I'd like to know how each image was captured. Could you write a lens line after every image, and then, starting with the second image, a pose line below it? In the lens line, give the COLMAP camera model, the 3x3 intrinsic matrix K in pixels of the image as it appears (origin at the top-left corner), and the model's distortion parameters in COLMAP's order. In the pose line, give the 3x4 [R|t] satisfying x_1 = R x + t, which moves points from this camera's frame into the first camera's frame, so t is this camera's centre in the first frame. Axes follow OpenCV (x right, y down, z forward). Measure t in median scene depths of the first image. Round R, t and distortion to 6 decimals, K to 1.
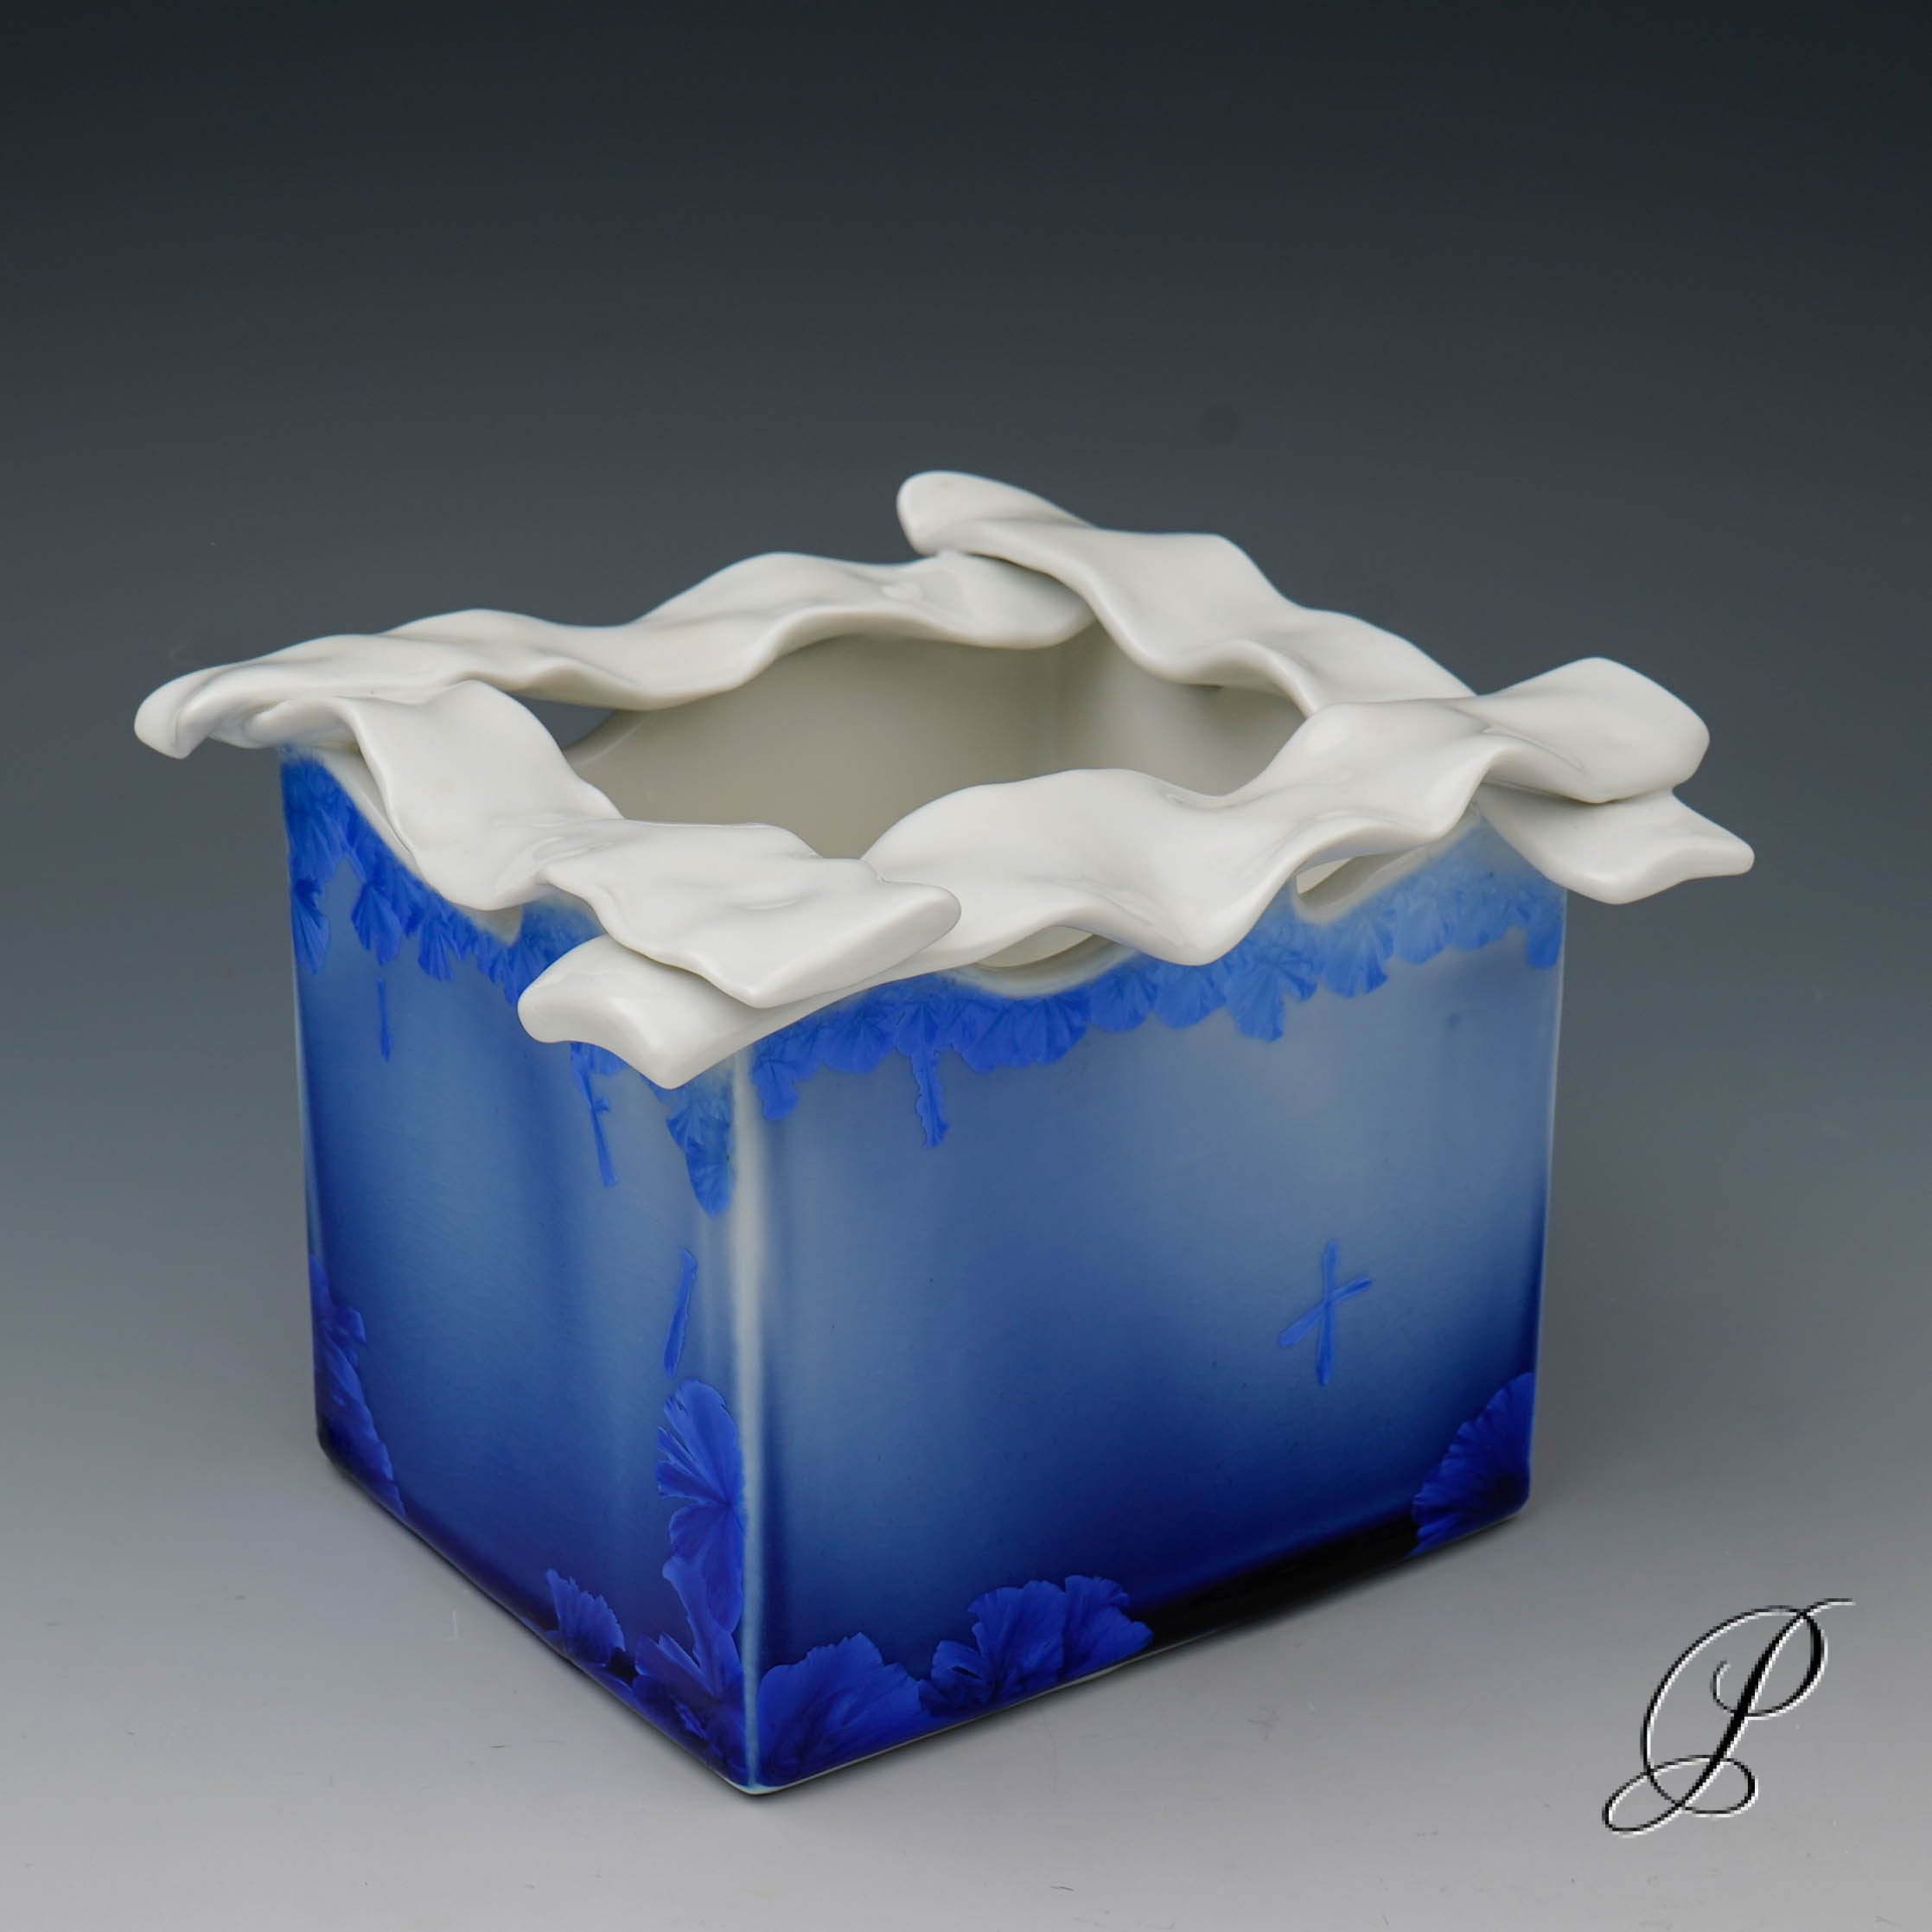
lens RADIAL K [[4660.3, 0, 971.9], [0, 4660.3, 974.4], [0, 0, 1]] dist [0.037750, 0.000000]
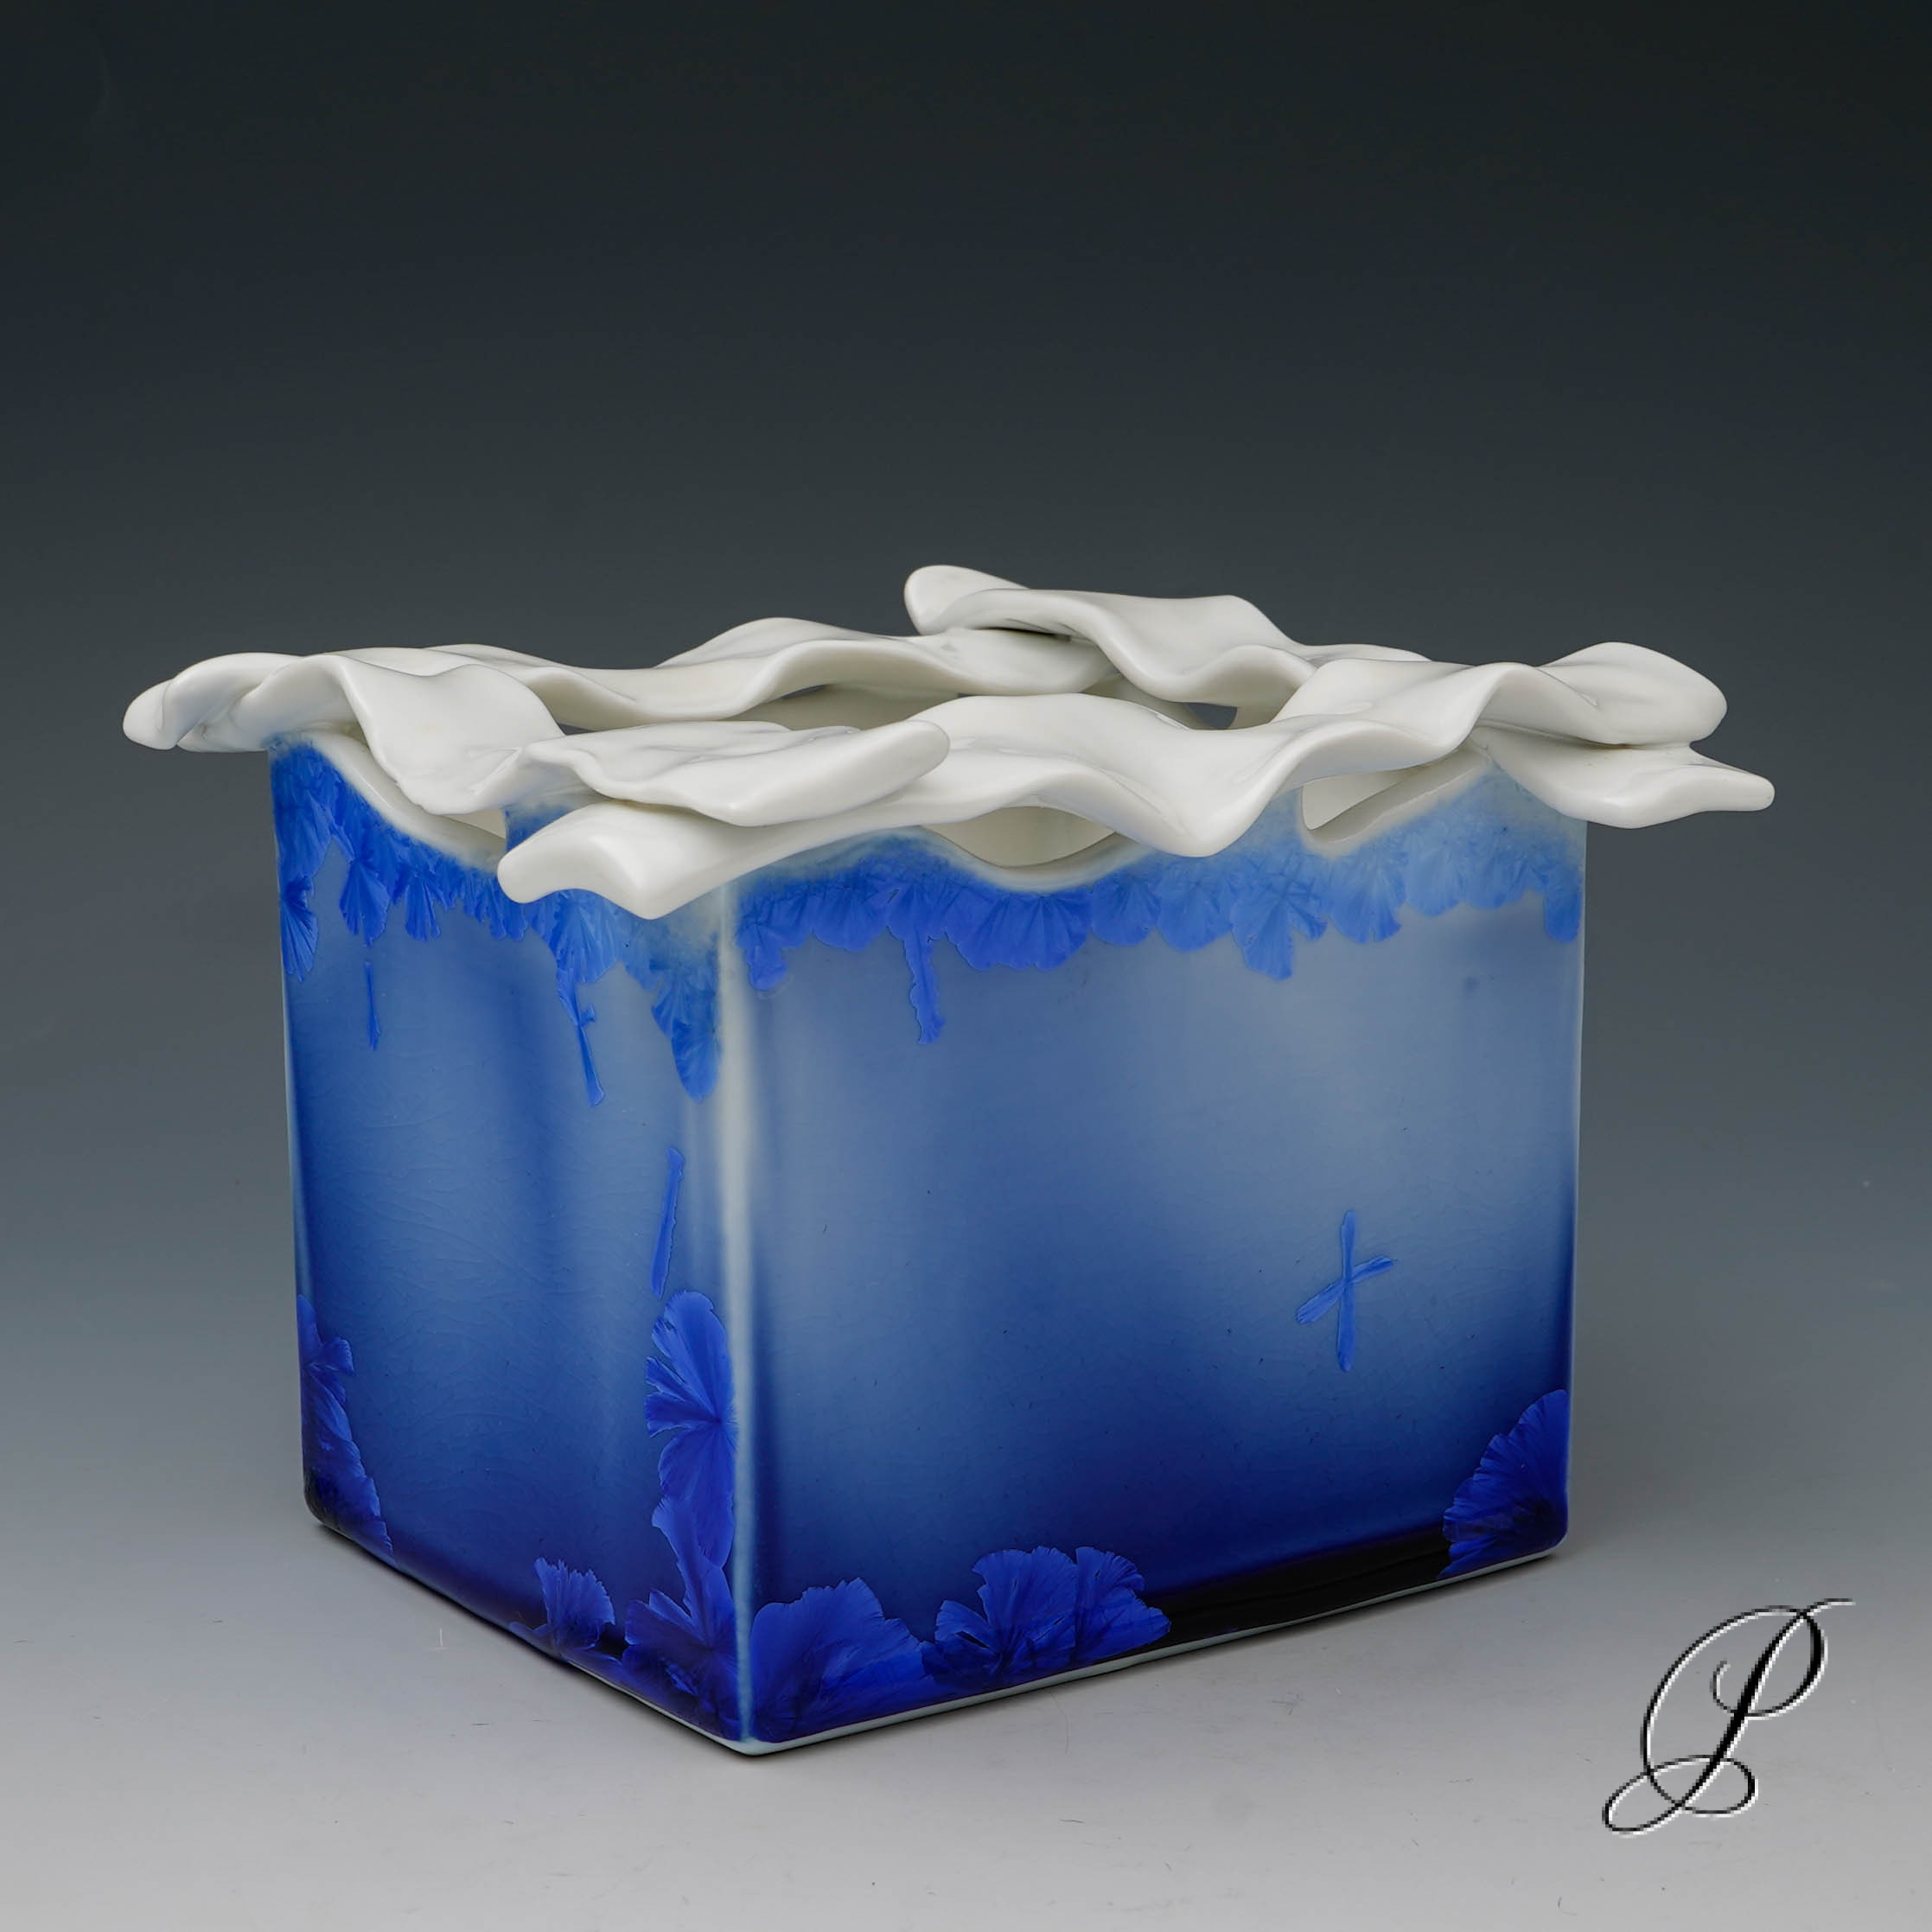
lens RADIAL K [[4660.3, 0, 946.6], [0, 4660.3, 1156.0], [0, 0, 1]] dist [0.037750, 0.000000]
pose [[0.999704, -0.011647, -0.021367, 0.014920], [0.008355, 0.988927, -0.148166, 0.191781], [0.022856, 0.147943, 0.988732, 0.045030]]
